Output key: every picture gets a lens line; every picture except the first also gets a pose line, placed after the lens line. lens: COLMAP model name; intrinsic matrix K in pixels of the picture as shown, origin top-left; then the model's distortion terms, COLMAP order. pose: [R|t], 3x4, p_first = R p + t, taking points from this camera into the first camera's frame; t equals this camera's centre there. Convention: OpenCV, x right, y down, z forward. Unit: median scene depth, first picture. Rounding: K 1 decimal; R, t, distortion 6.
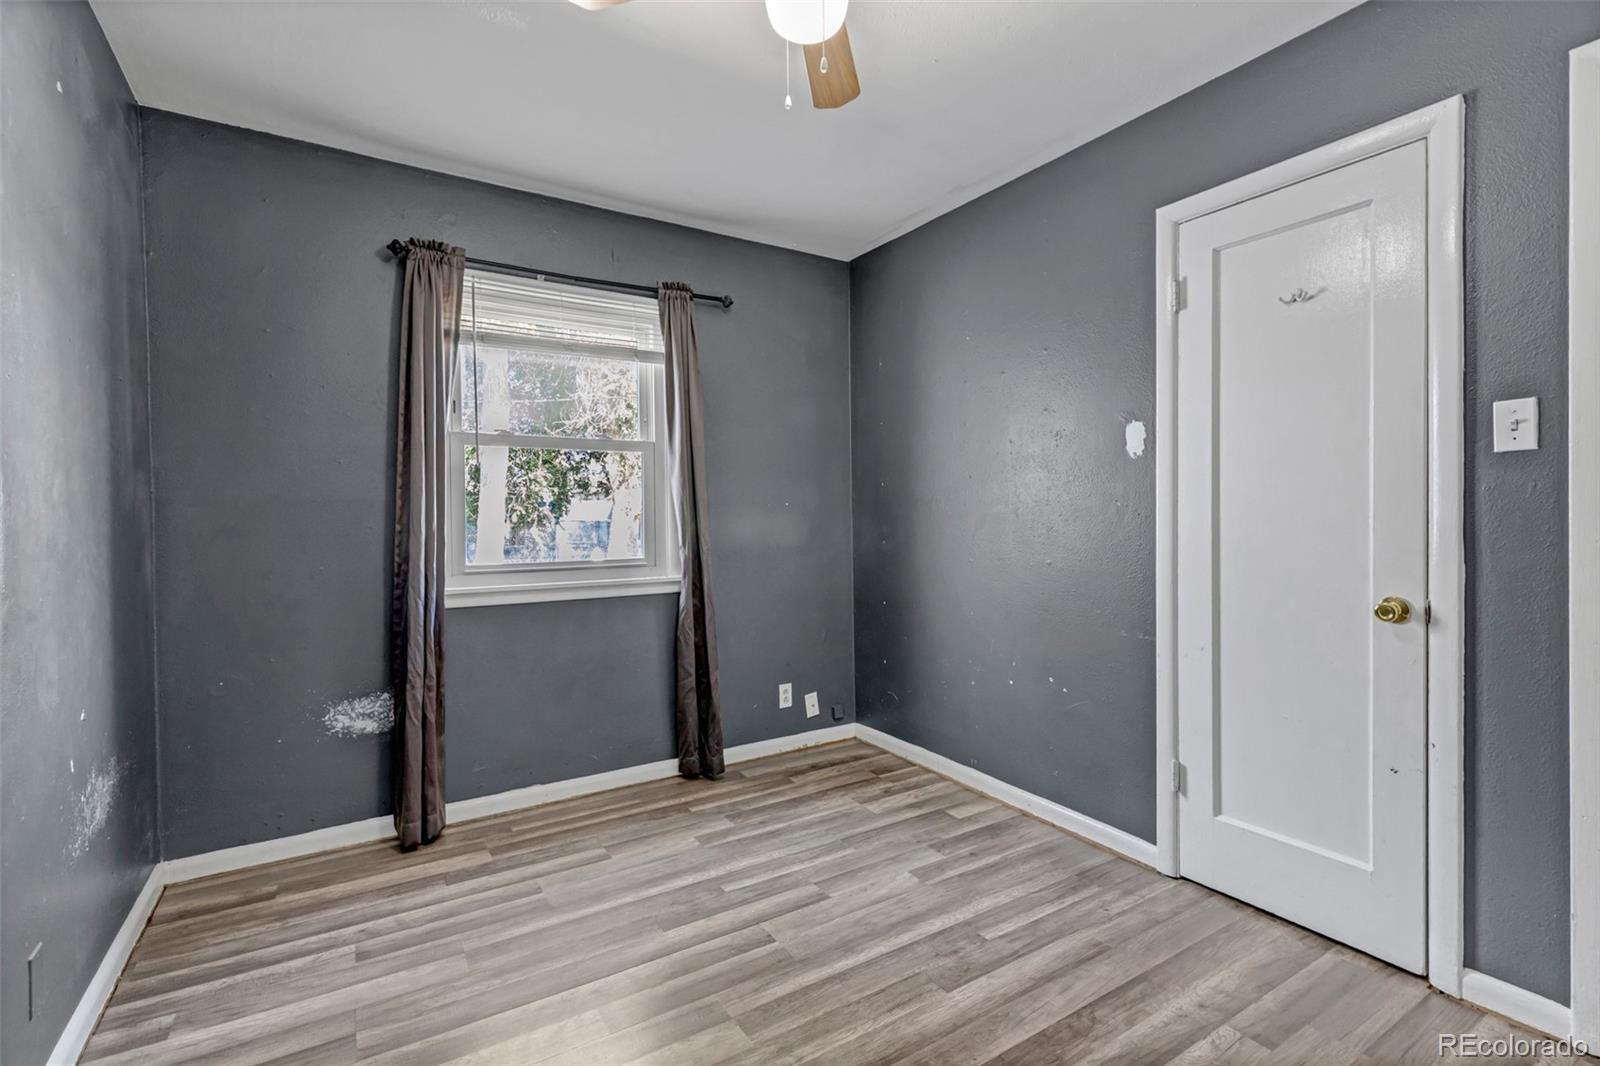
lens RADIAL K [[734.8, 0, 803.3], [0, 734.8, 524.0], [0, 0, 1]] dist [0.003892, -0.000727]
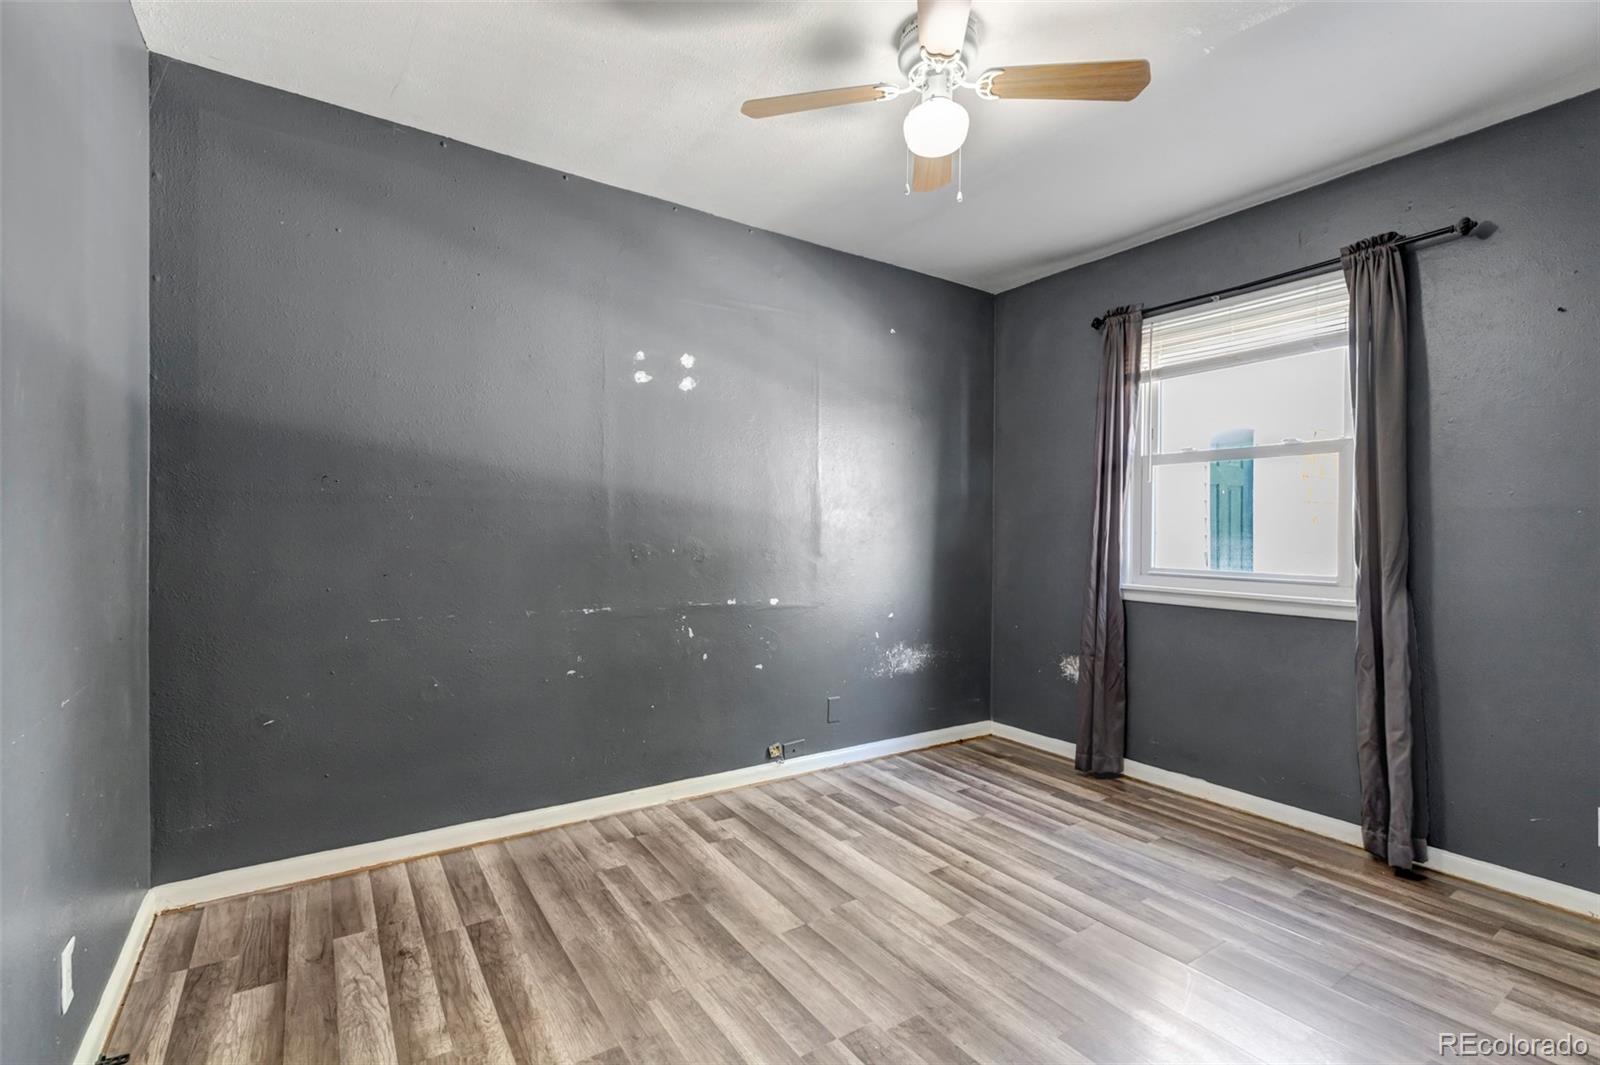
lens RADIAL K [[734.8, 0, 800.1], [0, 734.8, 529.6], [0, 0, 1]] dist [0.003892, -0.000727]
pose [[0.018807, 0.011647, -0.999755, 0.731310], [-0.016706, 0.999796, 0.011333, -0.008595], [0.999684, 0.016488, 0.018998, 0.421506]]
